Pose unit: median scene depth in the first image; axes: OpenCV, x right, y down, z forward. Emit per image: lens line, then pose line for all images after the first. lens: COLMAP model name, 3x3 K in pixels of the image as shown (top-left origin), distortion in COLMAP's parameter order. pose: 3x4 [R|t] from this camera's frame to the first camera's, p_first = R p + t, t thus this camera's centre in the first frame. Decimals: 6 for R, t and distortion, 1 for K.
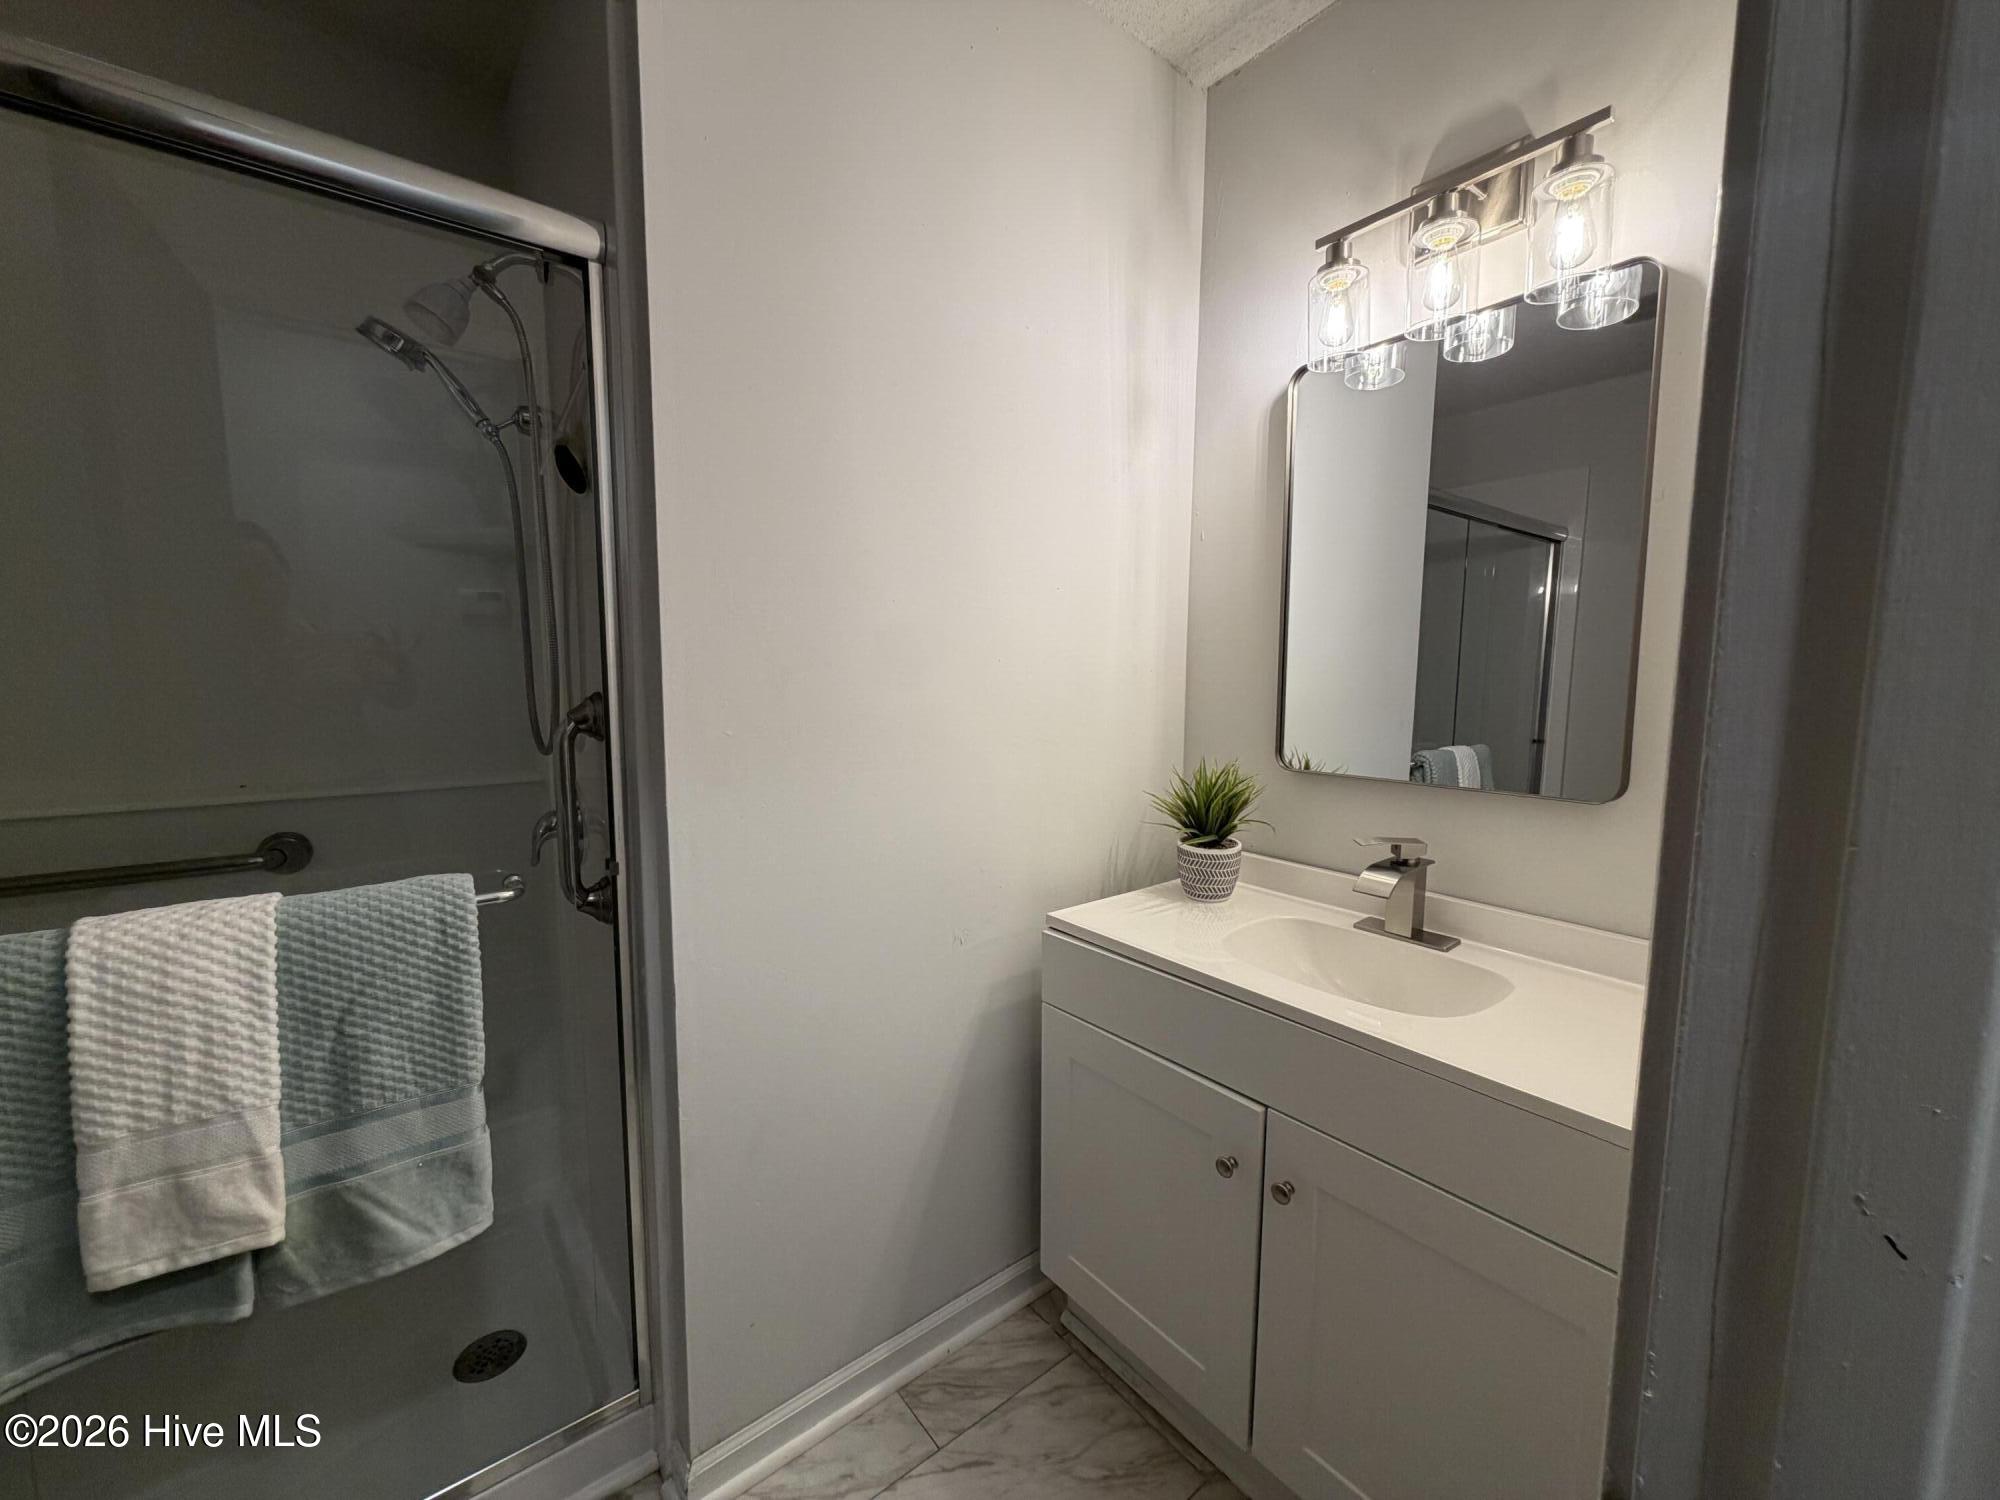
lens RADIAL K [[798.2, 0, 1001.4], [0, 798.2, 748.3], [0, 0, 1]] dist [-0.002488, 0.000438]
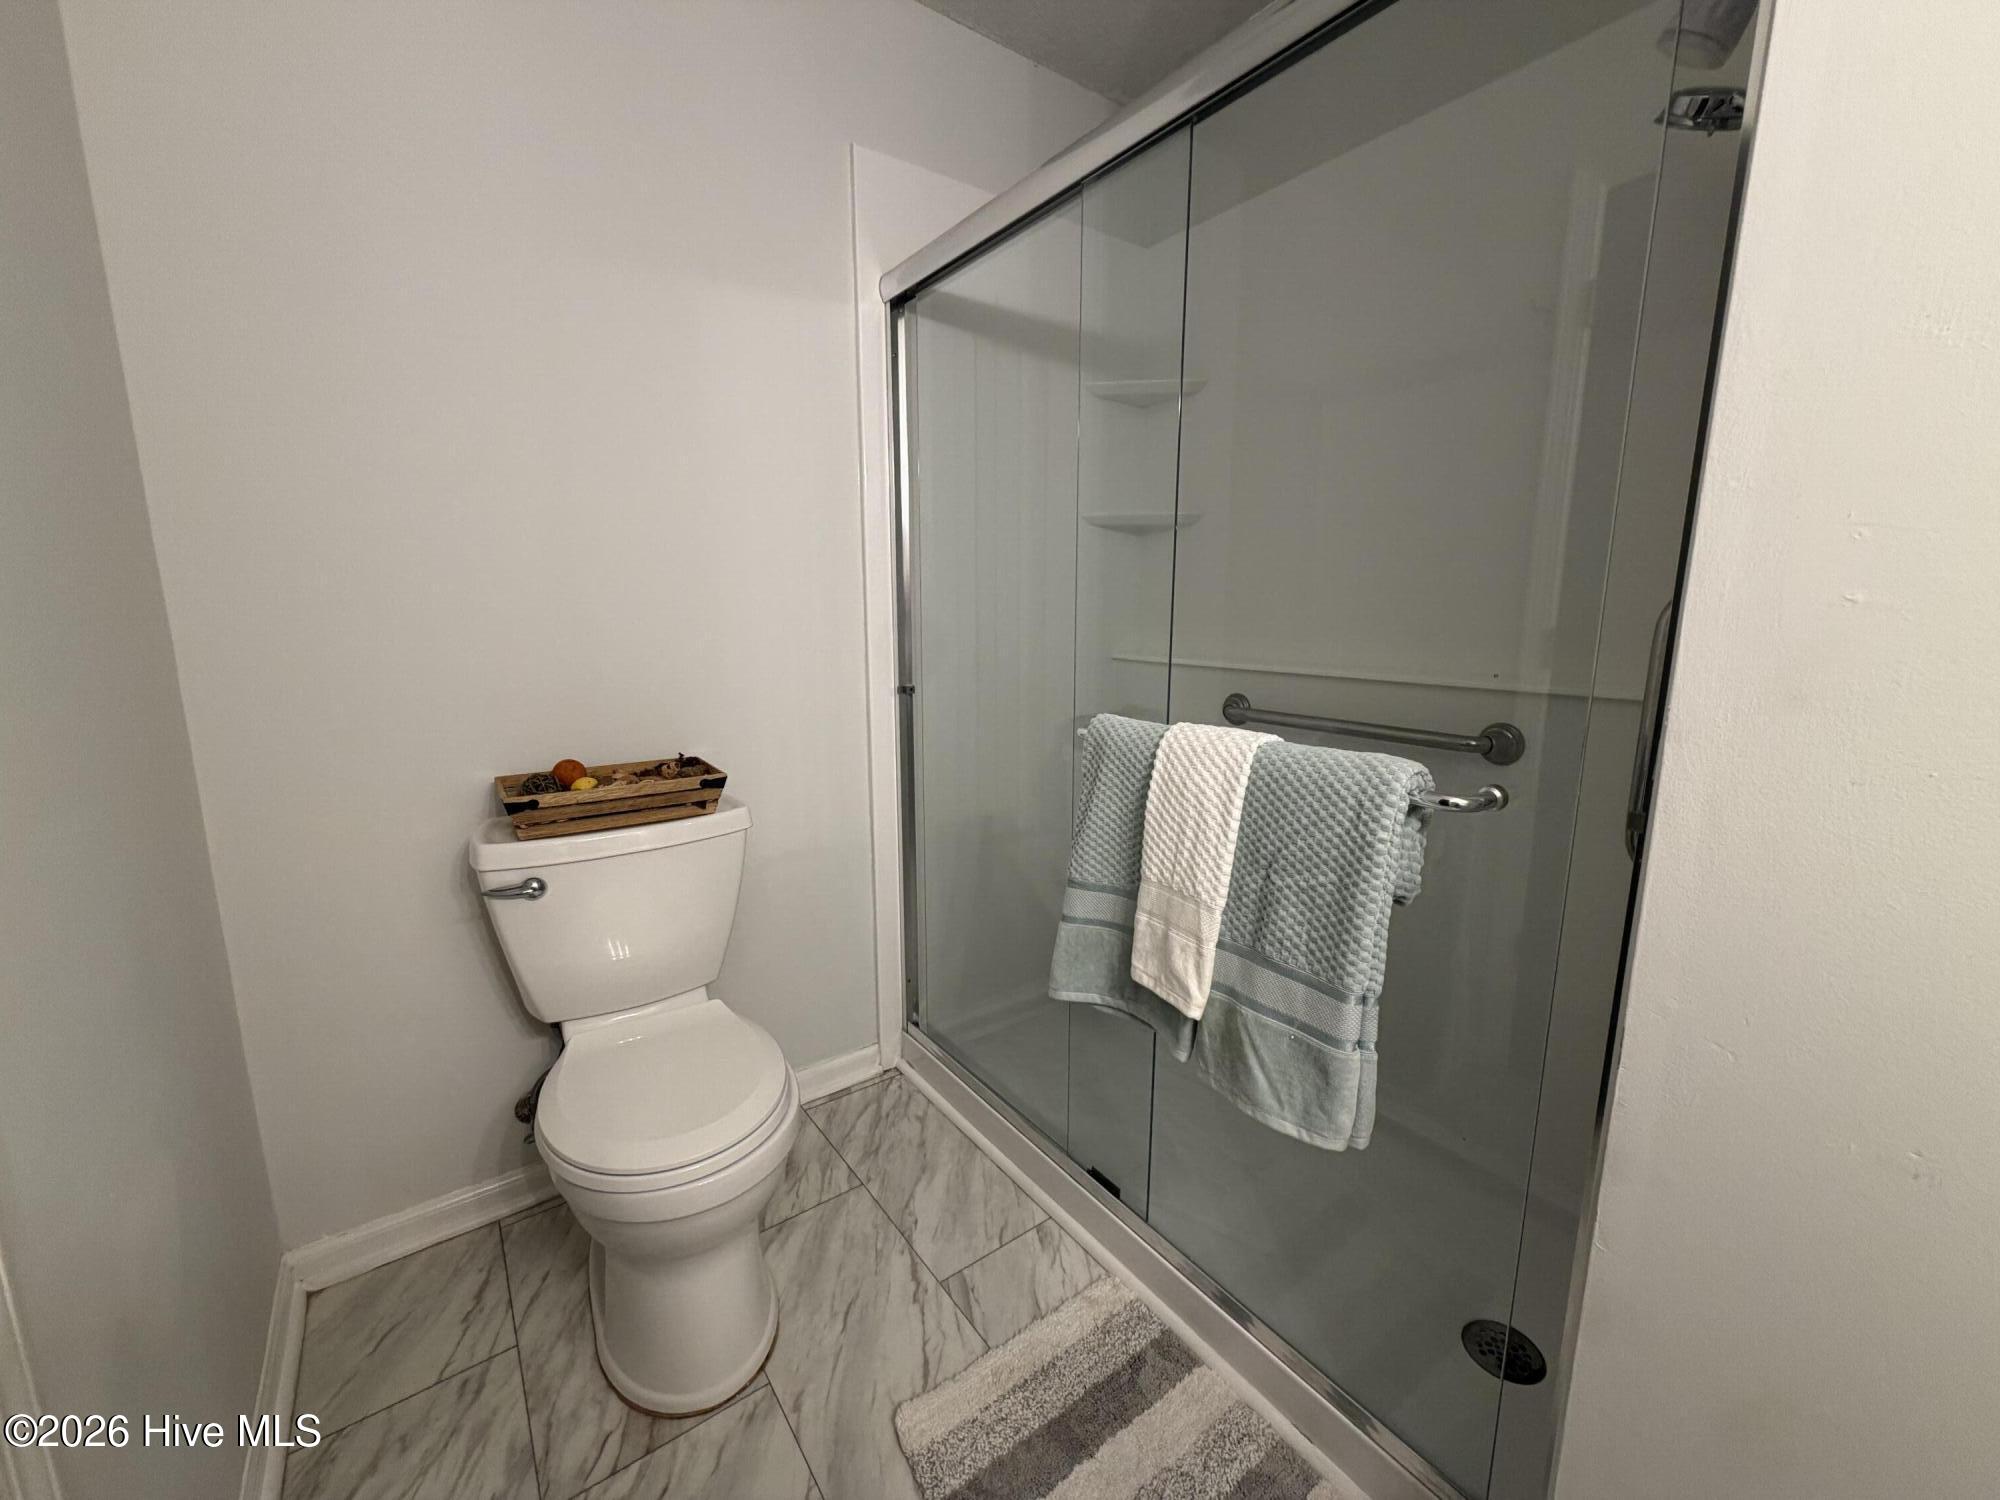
lens RADIAL K [[798.2, 0, 1004.0], [0, 798.2, 750.7], [0, 0, 1]] dist [-0.002488, 0.000438]
pose [[-0.034692, 0.172838, -0.984339, 0.181718], [-0.109033, 0.978398, 0.175638, 0.048192], [0.993433, 0.113419, -0.015098, 0.630326]]
